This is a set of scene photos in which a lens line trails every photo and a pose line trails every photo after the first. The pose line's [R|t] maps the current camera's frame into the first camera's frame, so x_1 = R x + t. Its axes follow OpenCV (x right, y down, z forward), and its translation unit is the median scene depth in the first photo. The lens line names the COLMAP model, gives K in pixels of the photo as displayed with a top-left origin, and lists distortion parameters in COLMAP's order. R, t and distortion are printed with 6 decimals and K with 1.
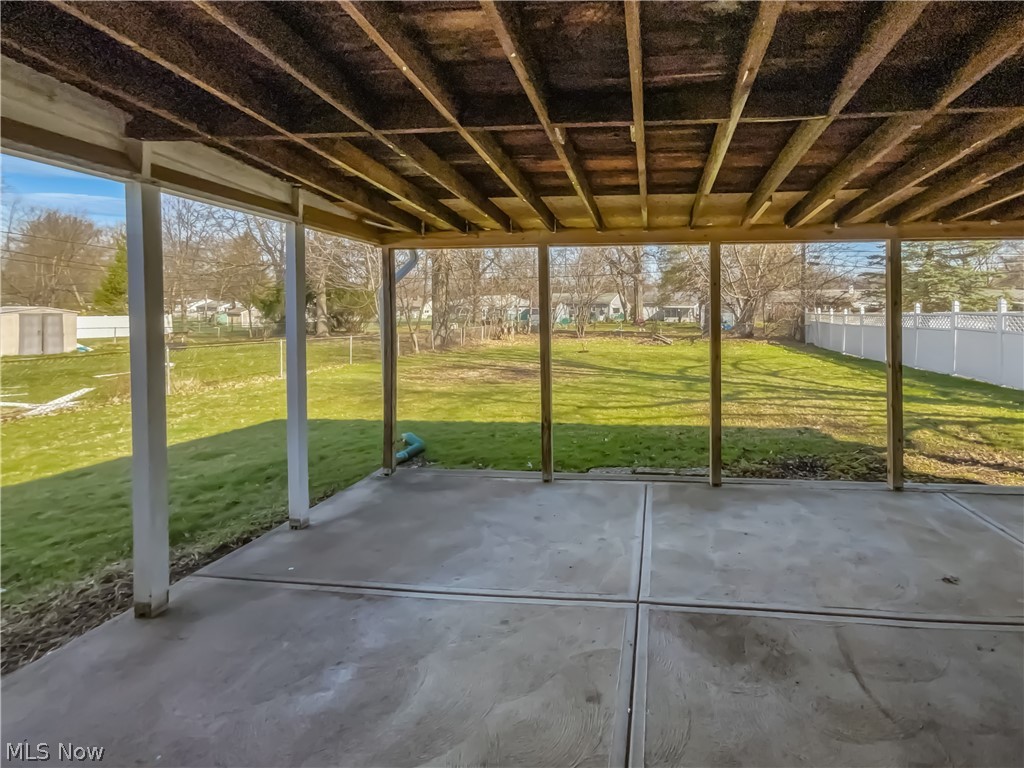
lens RADIAL K [[443.7, 0, 518.9], [0, 443.7, 360.8], [0, 0, 1]] dist [-0.001945, 0.004948]
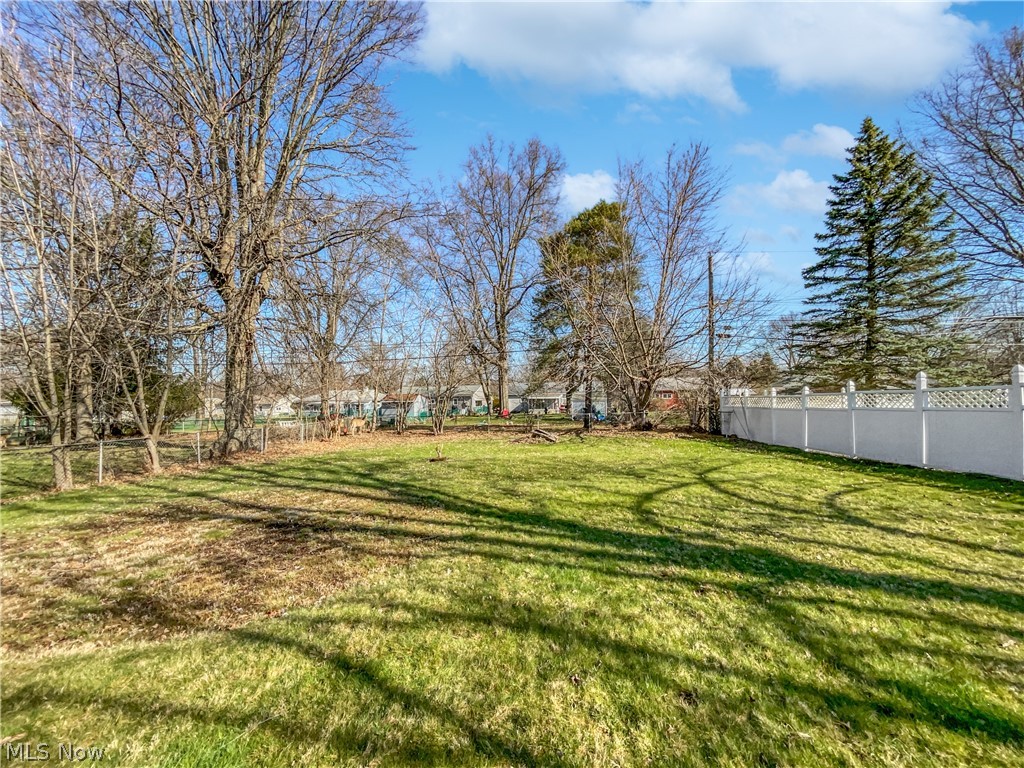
lens RADIAL K [[443.7, 0, 518.9], [0, 443.7, 360.8], [0, 0, 1]] dist [-0.001945, 0.004948]
pose [[0.953303, 0.018778, 0.301430, 0.022744], [0.044921, 0.978147, -0.203003, -0.009289], [-0.298655, 0.207064, 0.931628, 0.126328]]
